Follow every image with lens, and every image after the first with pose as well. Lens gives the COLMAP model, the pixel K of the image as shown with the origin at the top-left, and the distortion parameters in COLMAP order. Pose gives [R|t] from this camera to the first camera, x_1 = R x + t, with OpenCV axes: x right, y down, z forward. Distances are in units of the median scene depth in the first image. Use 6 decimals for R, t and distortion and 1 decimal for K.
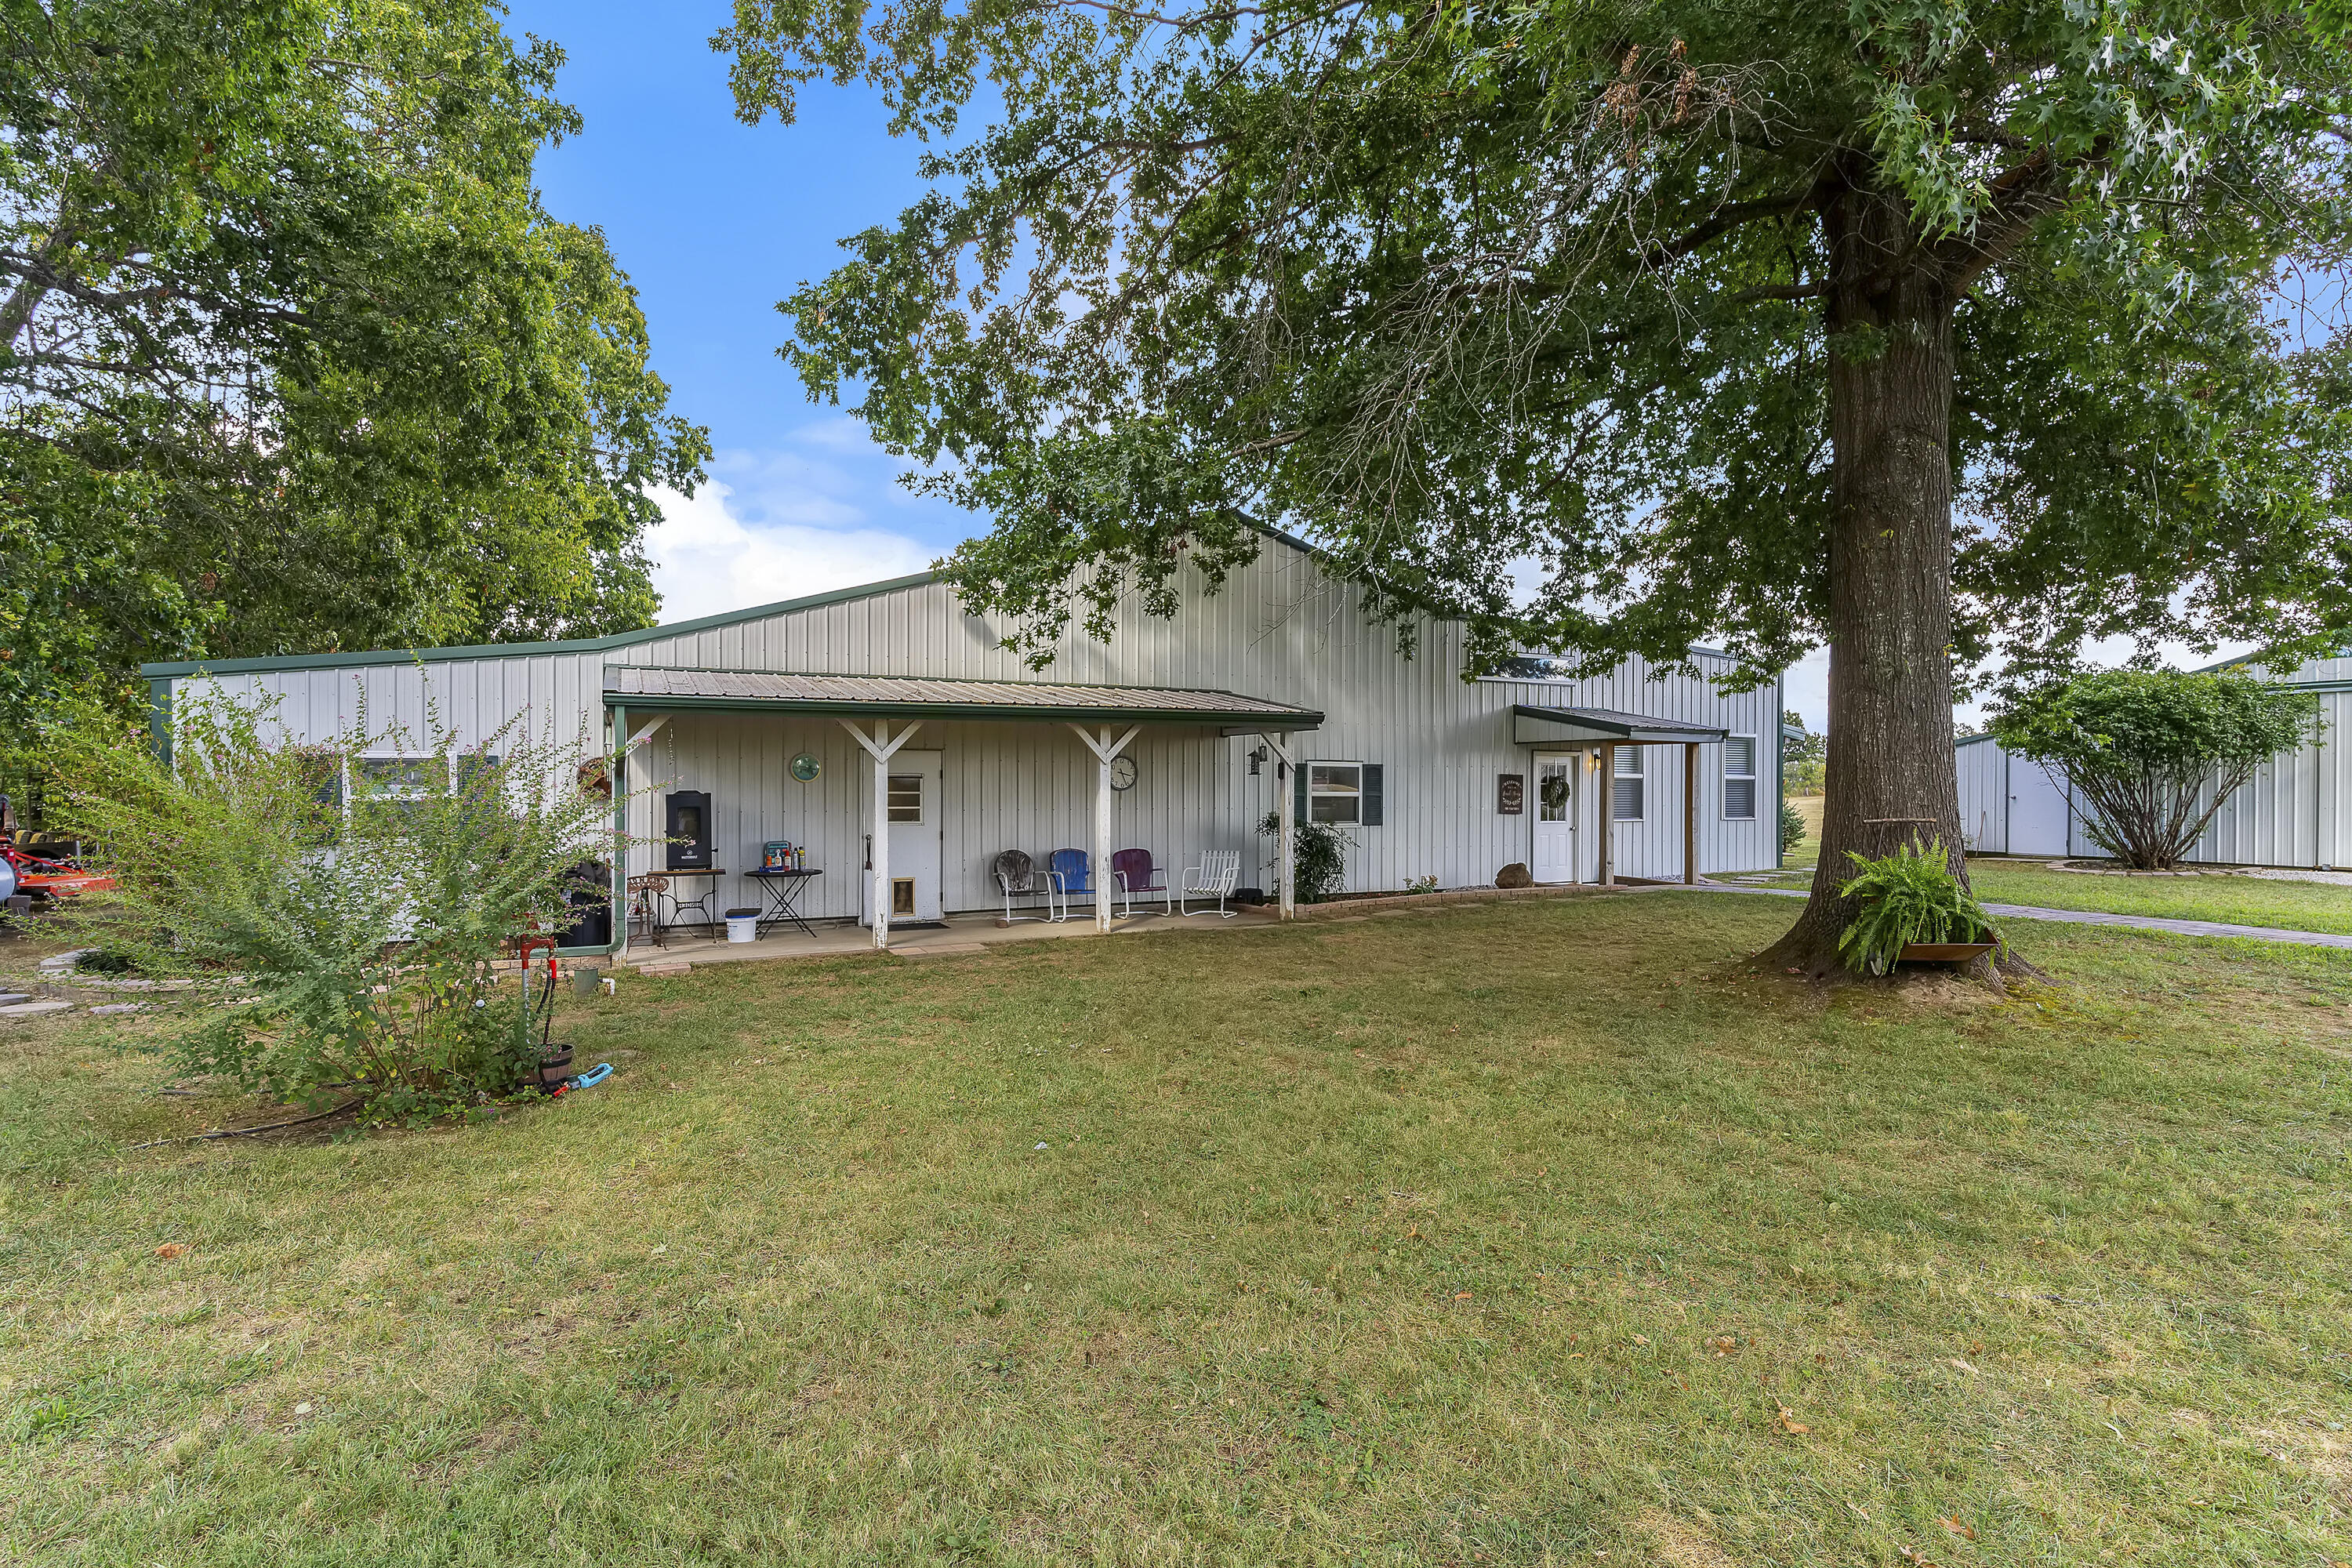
lens RADIAL K [[1125.8, 0, 1176.0], [0, 1125.8, 784.0], [0, 0, 1]] dist [0.000572, 0.000022]
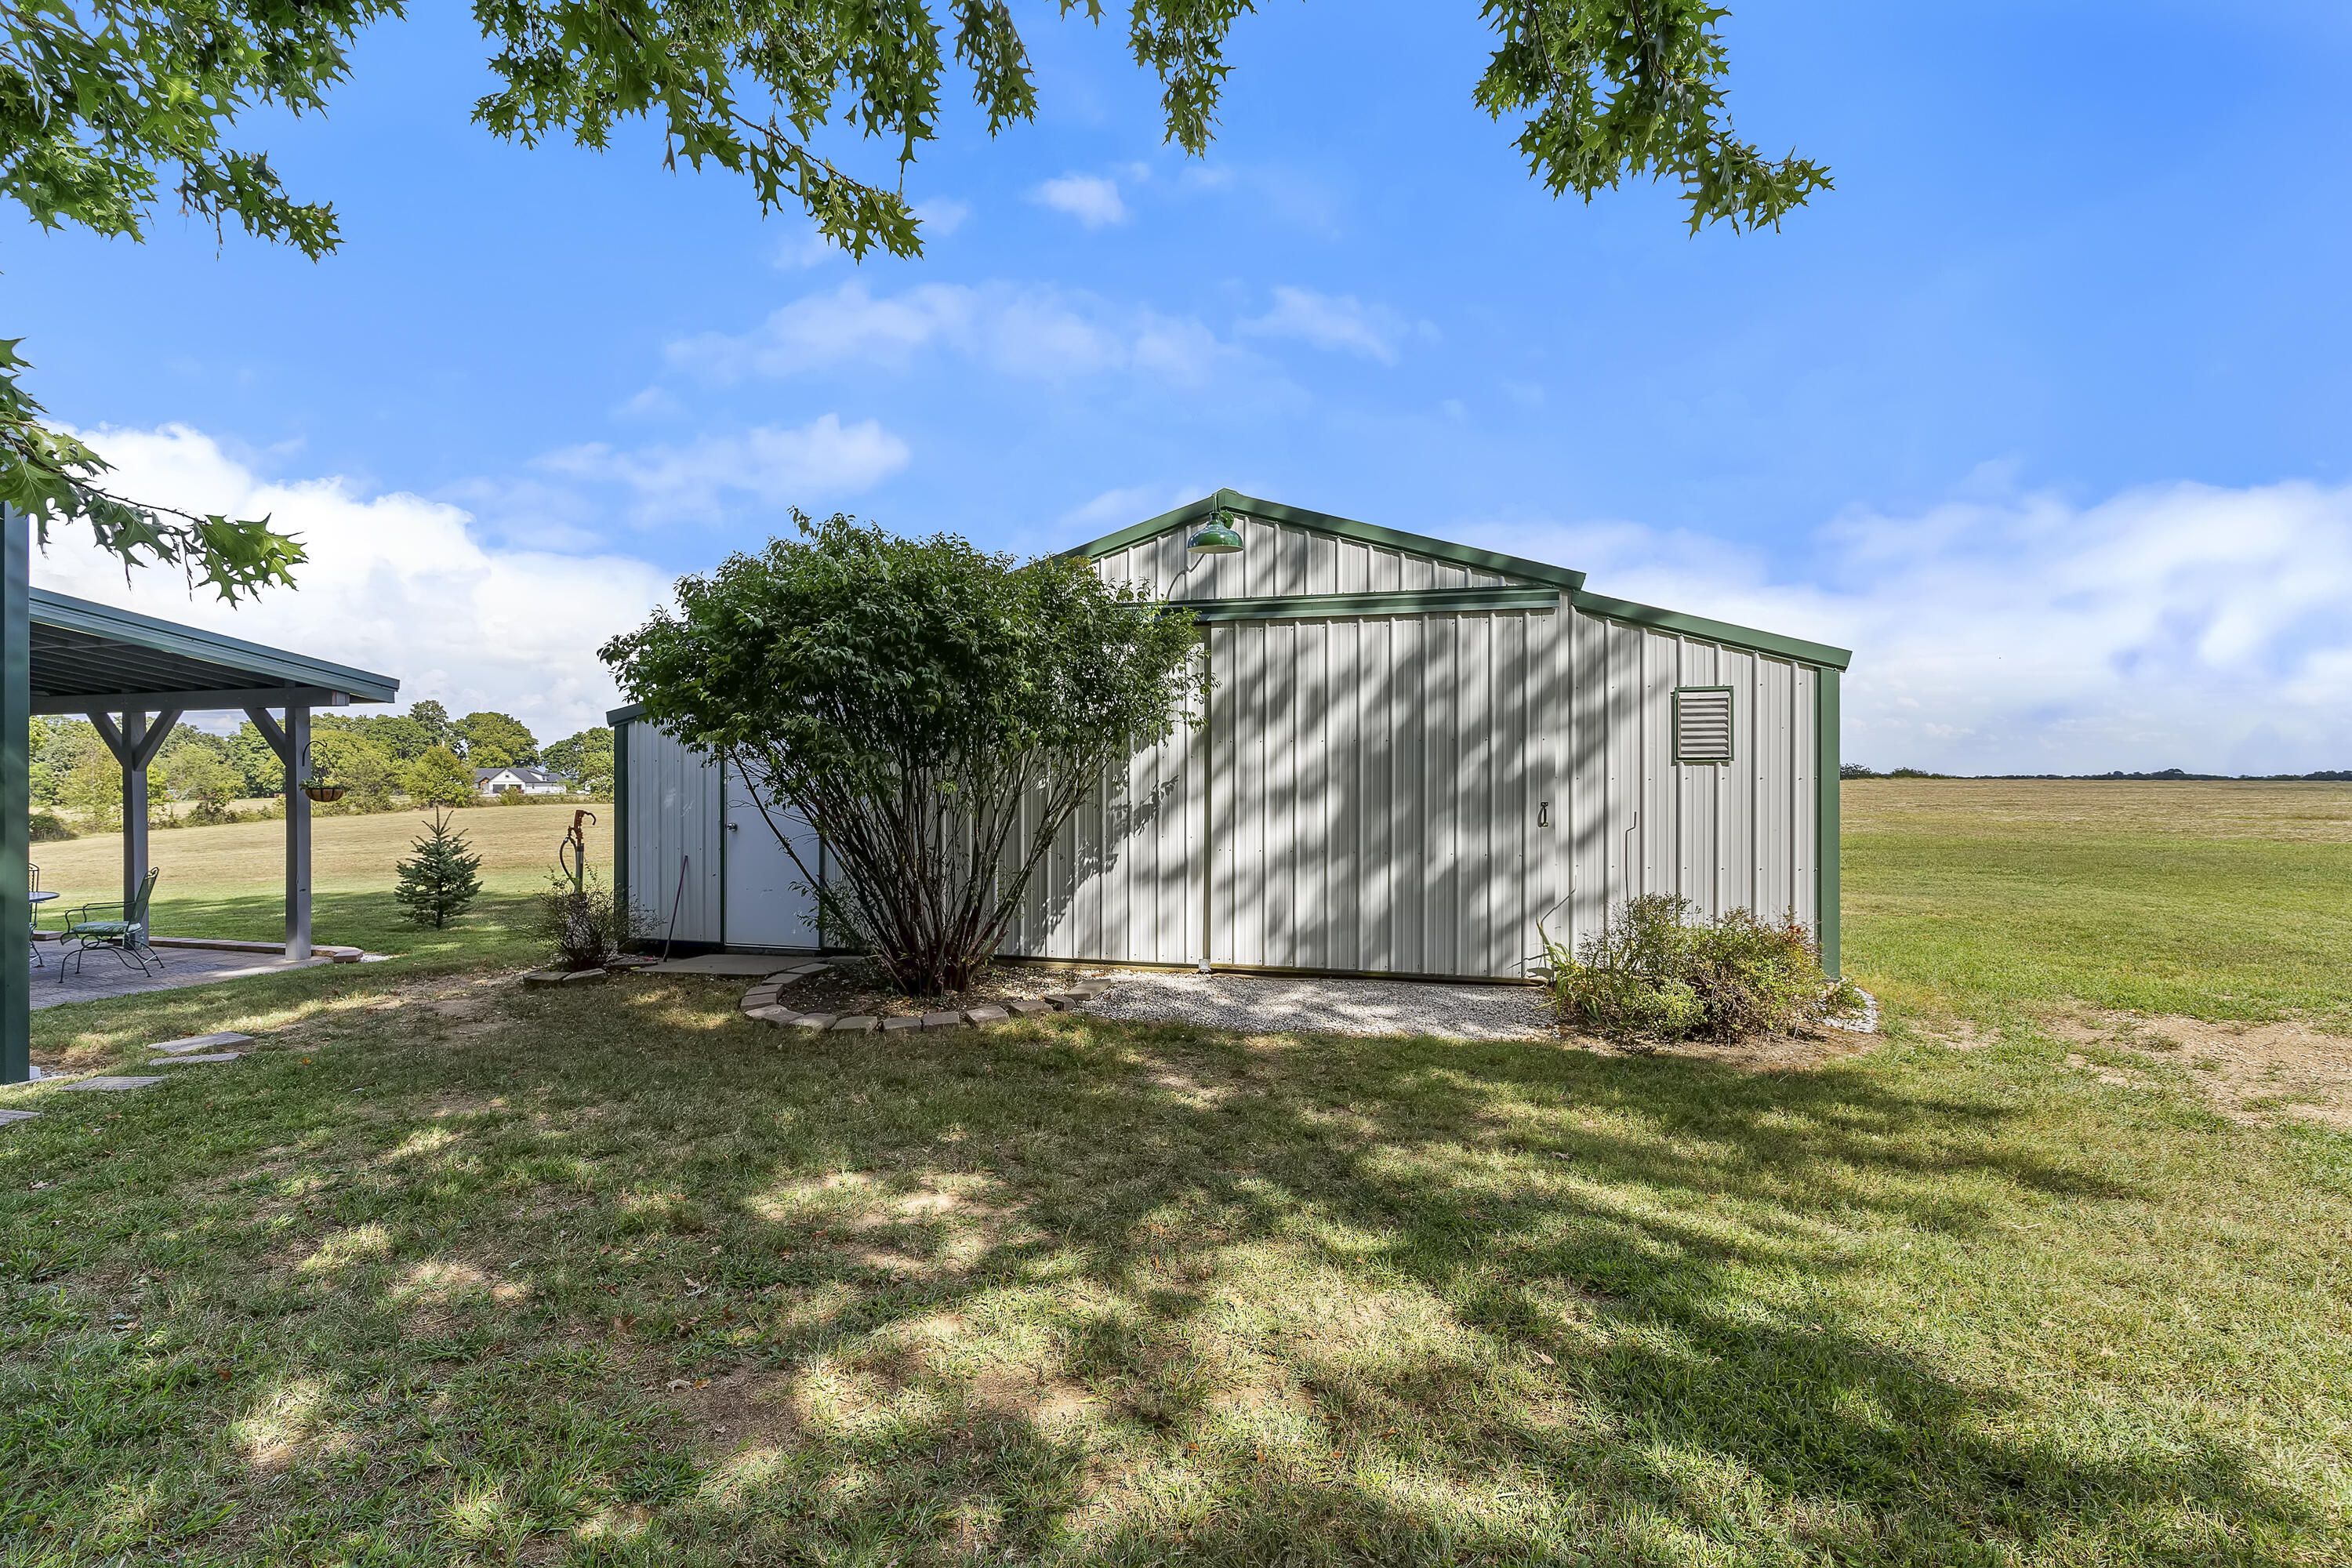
lens RADIAL K [[1125.8, 0, 1176.0], [0, 1125.8, 784.0], [0, 0, 1]] dist [0.000572, 0.000022]
pose [[0.688318, -0.007518, 0.725370, 0.641543], [-0.000177, 0.999945, 0.010531, -0.012775], [-0.725409, -0.007376, 0.688278, 0.657093]]
